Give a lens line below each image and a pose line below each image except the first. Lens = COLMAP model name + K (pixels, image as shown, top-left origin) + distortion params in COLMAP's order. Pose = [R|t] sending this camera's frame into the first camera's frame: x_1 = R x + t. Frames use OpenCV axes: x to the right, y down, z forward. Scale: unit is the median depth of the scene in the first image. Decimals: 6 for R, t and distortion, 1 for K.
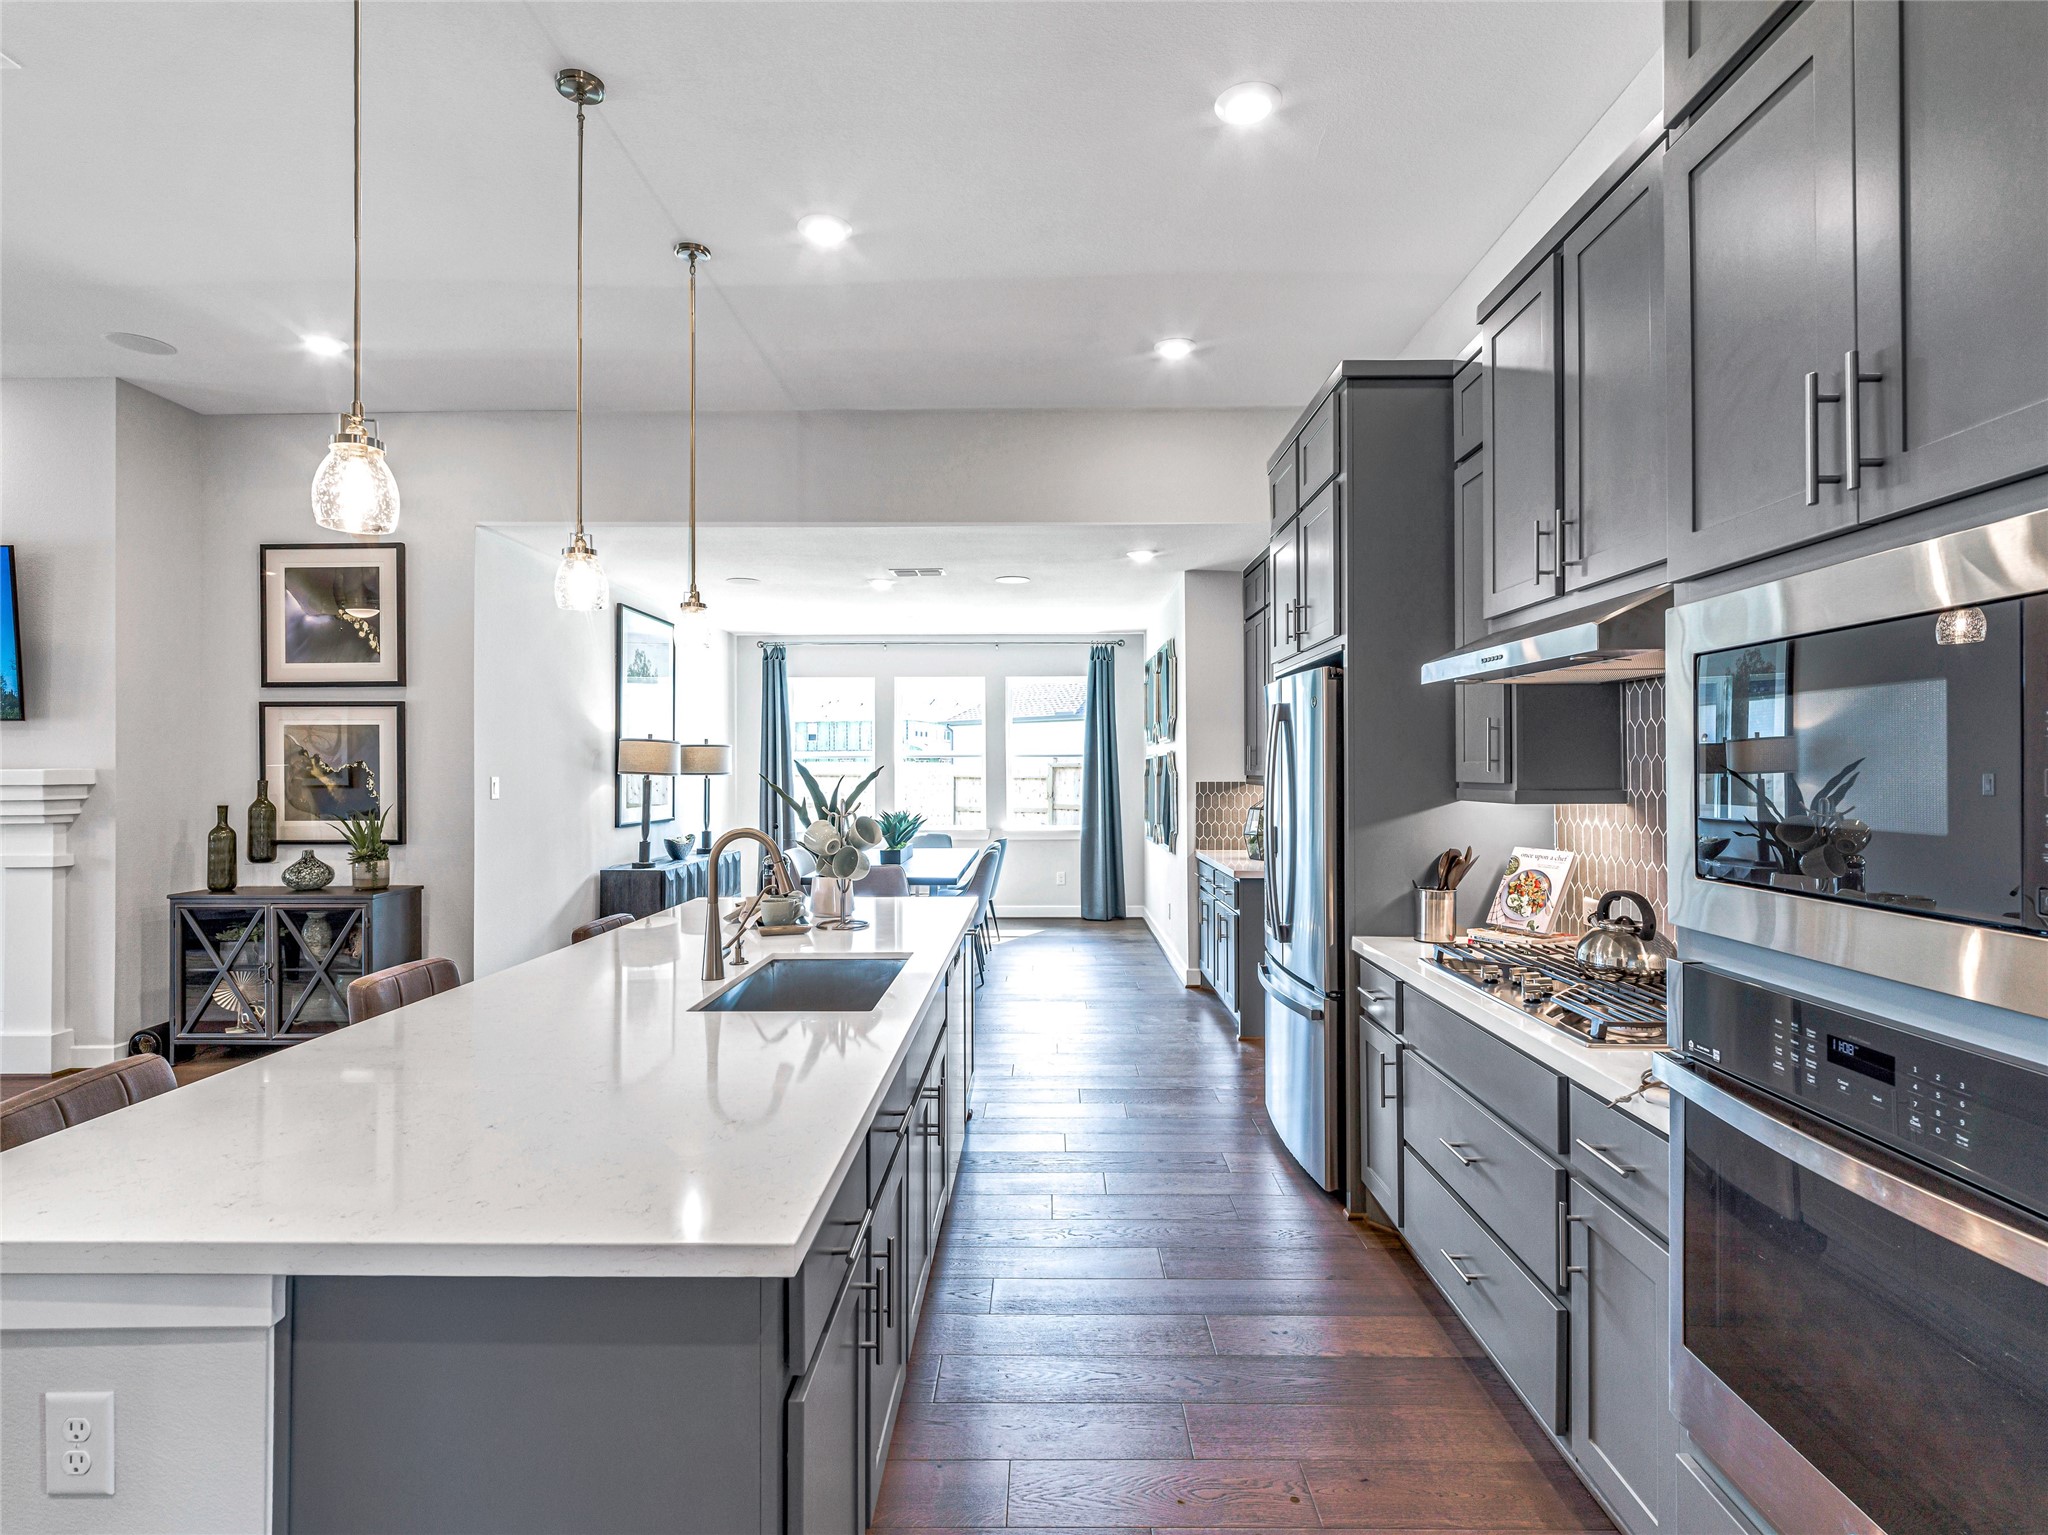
lens RADIAL K [[1011.8, 0, 1017.7], [0, 1011.8, 762.4], [0, 0, 1]] dist [-0.001756, 0.000234]
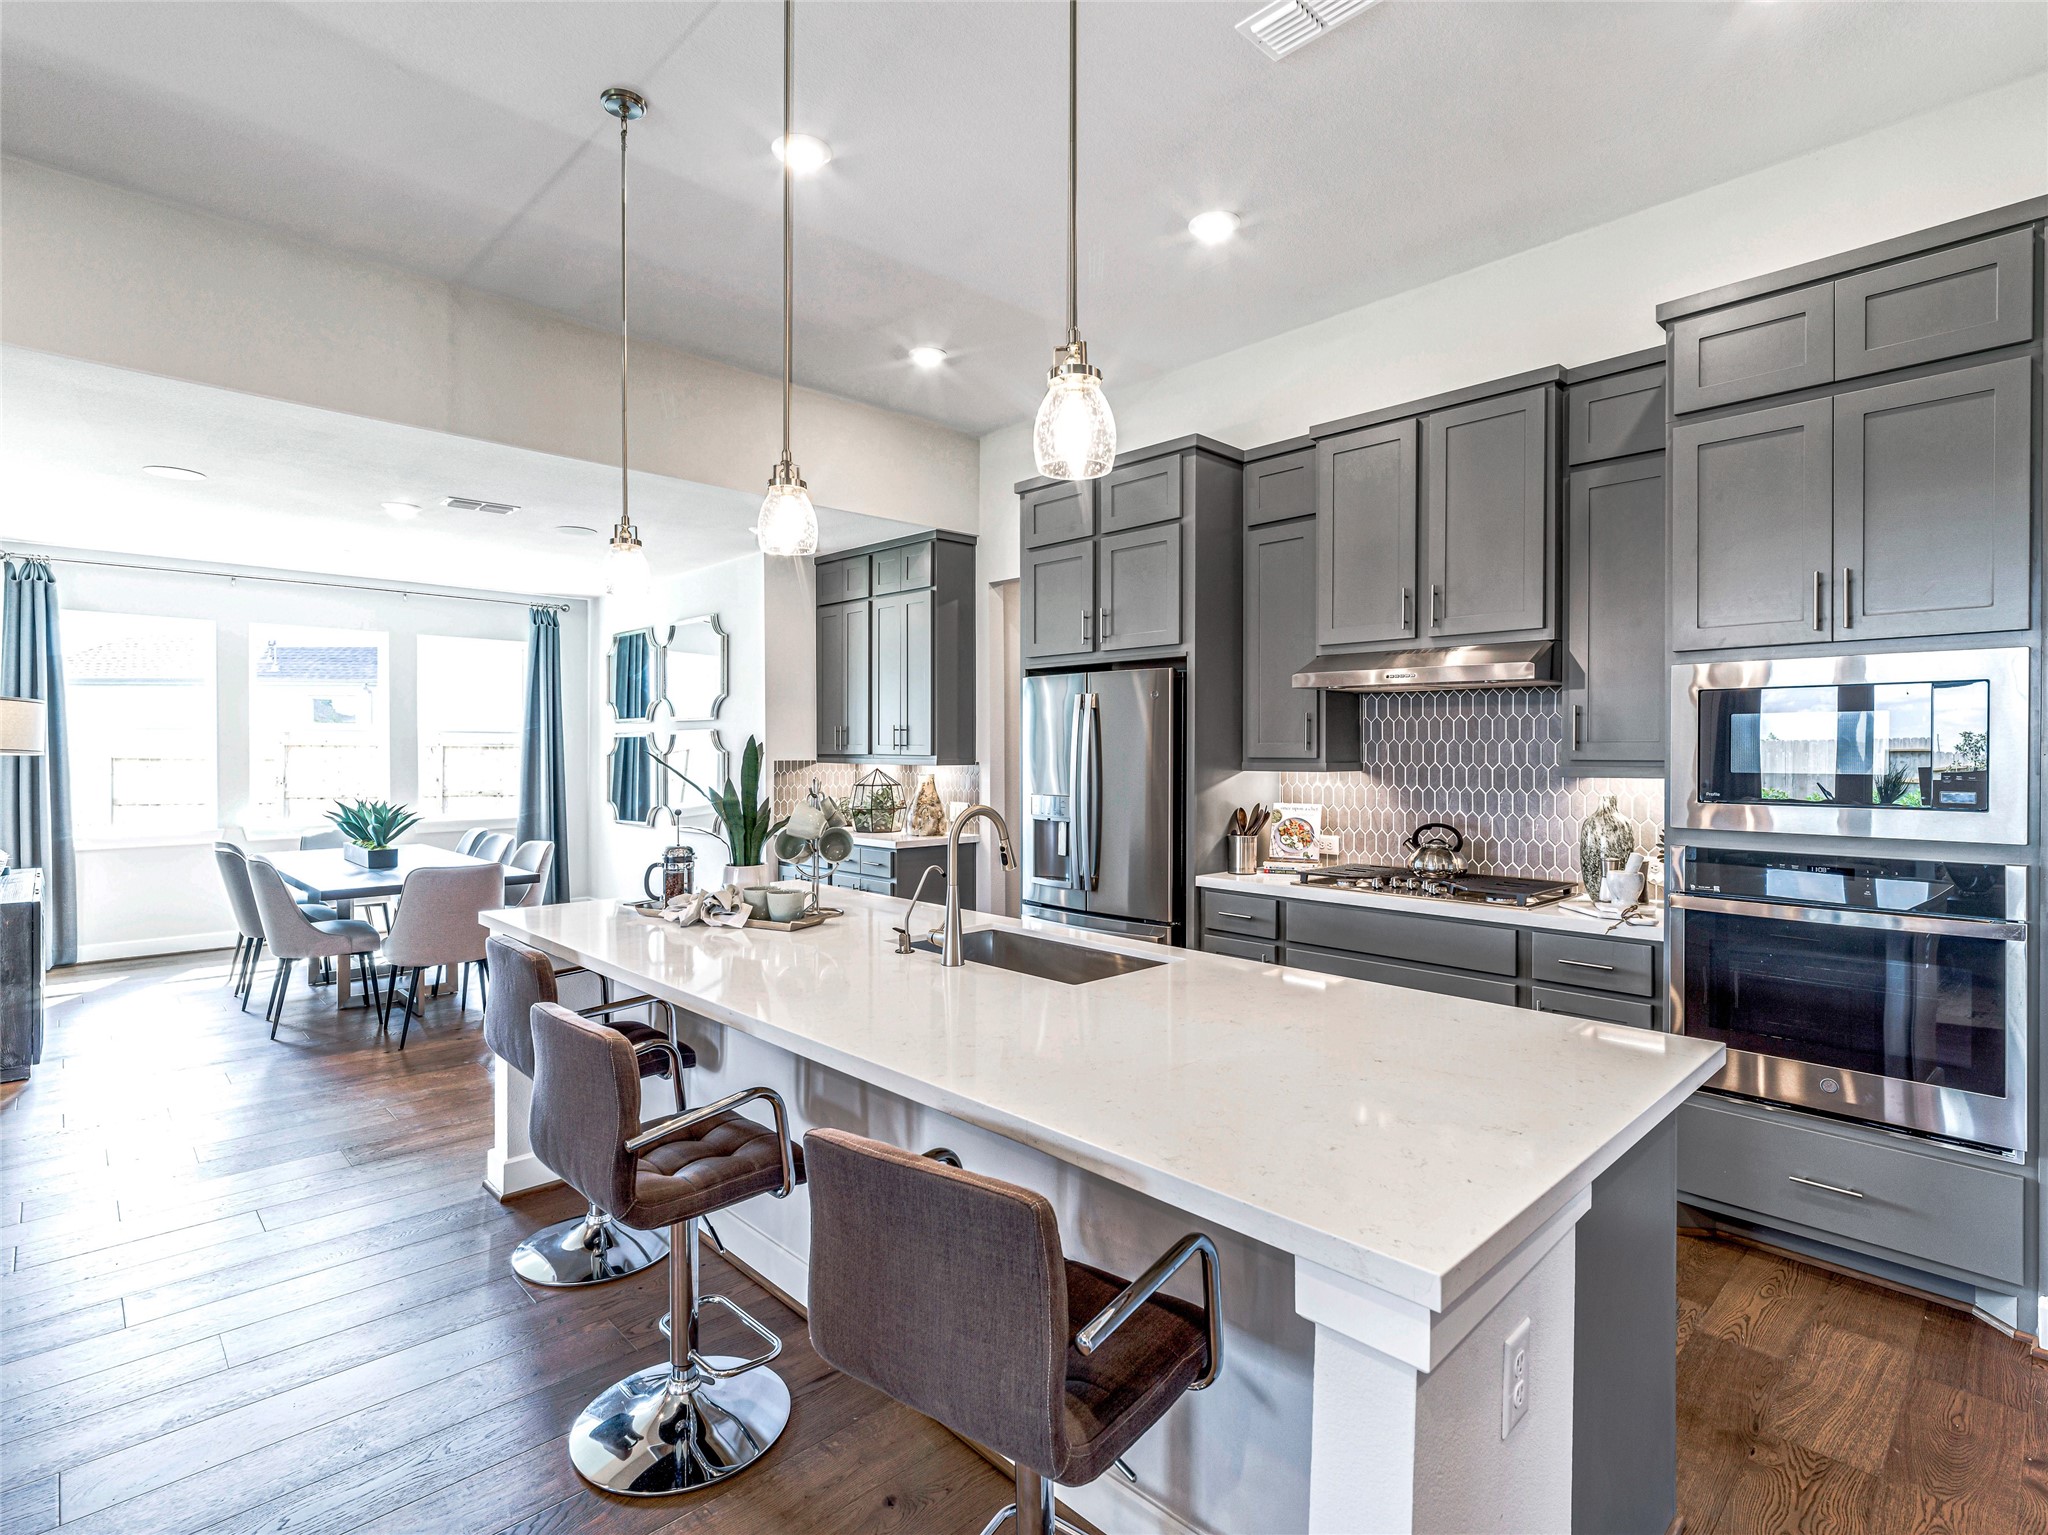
lens RADIAL K [[1011.8, 0, 1006.1], [0, 1011.8, 757.5], [0, 0, 1]] dist [-0.001756, 0.000234]
pose [[0.714465, -0.001979, 0.699668, -0.768560], [-0.008553, 0.999897, 0.011563, 0.005911], [-0.699619, -0.014246, 0.714374, 0.238009]]
